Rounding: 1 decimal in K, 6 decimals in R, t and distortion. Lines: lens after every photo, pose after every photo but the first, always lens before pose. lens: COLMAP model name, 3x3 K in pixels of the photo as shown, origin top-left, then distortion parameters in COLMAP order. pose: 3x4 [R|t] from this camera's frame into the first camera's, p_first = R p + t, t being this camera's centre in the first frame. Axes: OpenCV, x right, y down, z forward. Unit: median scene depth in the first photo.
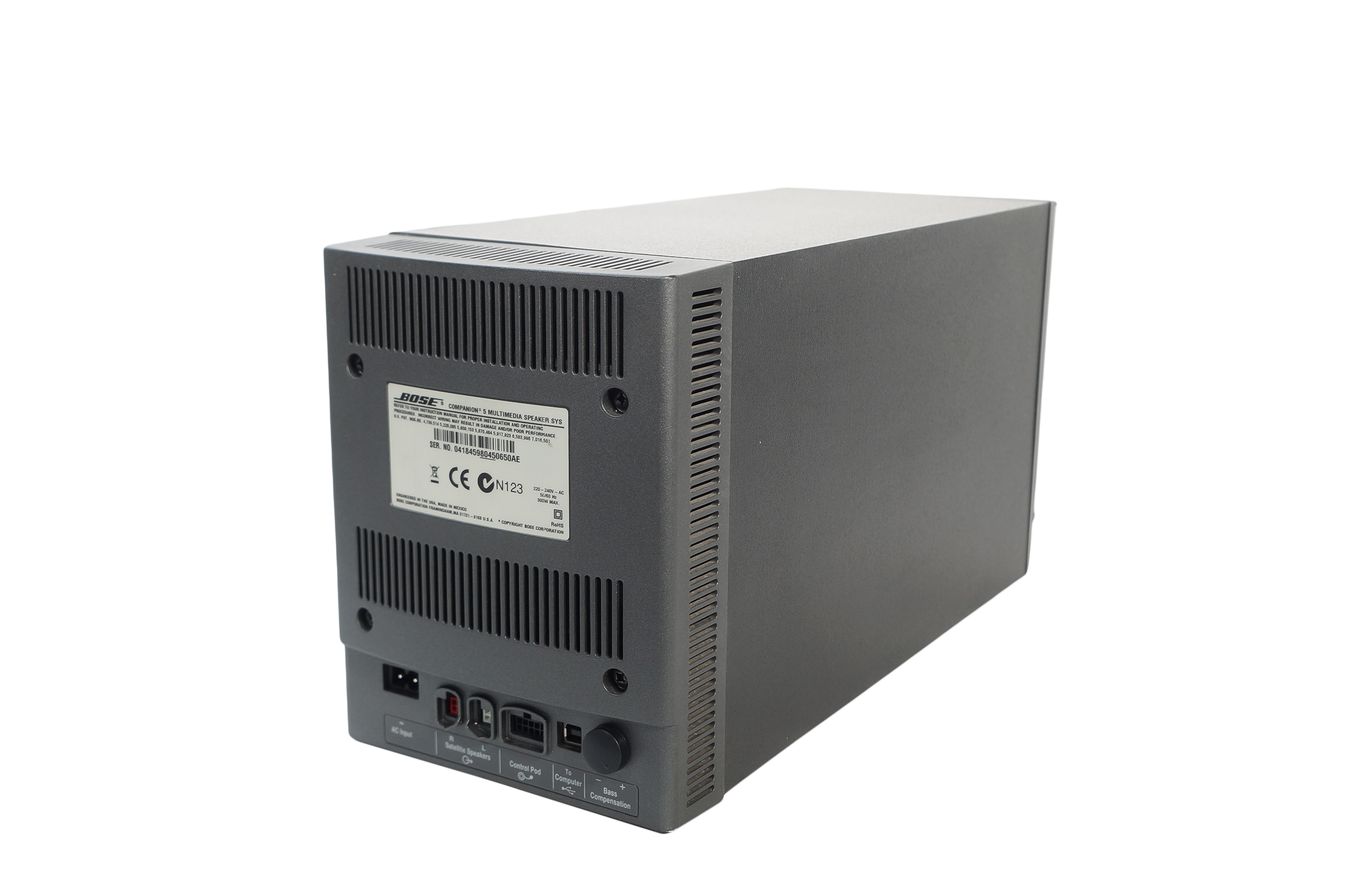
lens RADIAL K [[1634.1, 0, 674.3], [0, 1634.1, 448.2], [0, 0, 1]] dist [-0.018830, 0.000000]
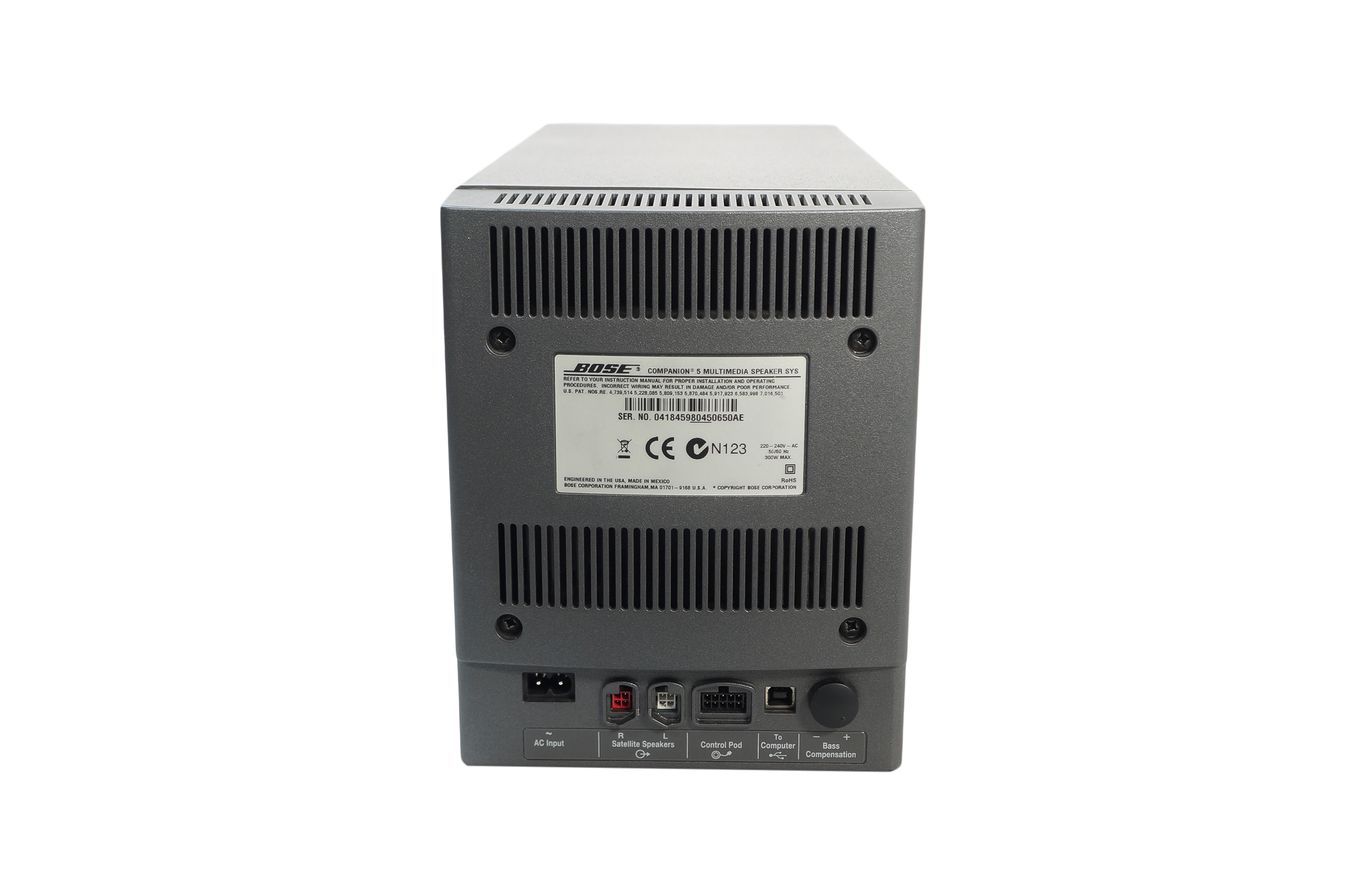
lens RADIAL K [[1634.1, 0, 674.3], [0, 1634.1, 446.7], [0, 0, 1]] dist [-0.018830, 0.000000]
pose [[0.855066, -0.142522, 0.498548, -0.579710], [0.123276, 0.989792, 0.071523, -0.046928], [-0.503652, 0.000302, 0.863907, 0.206413]]
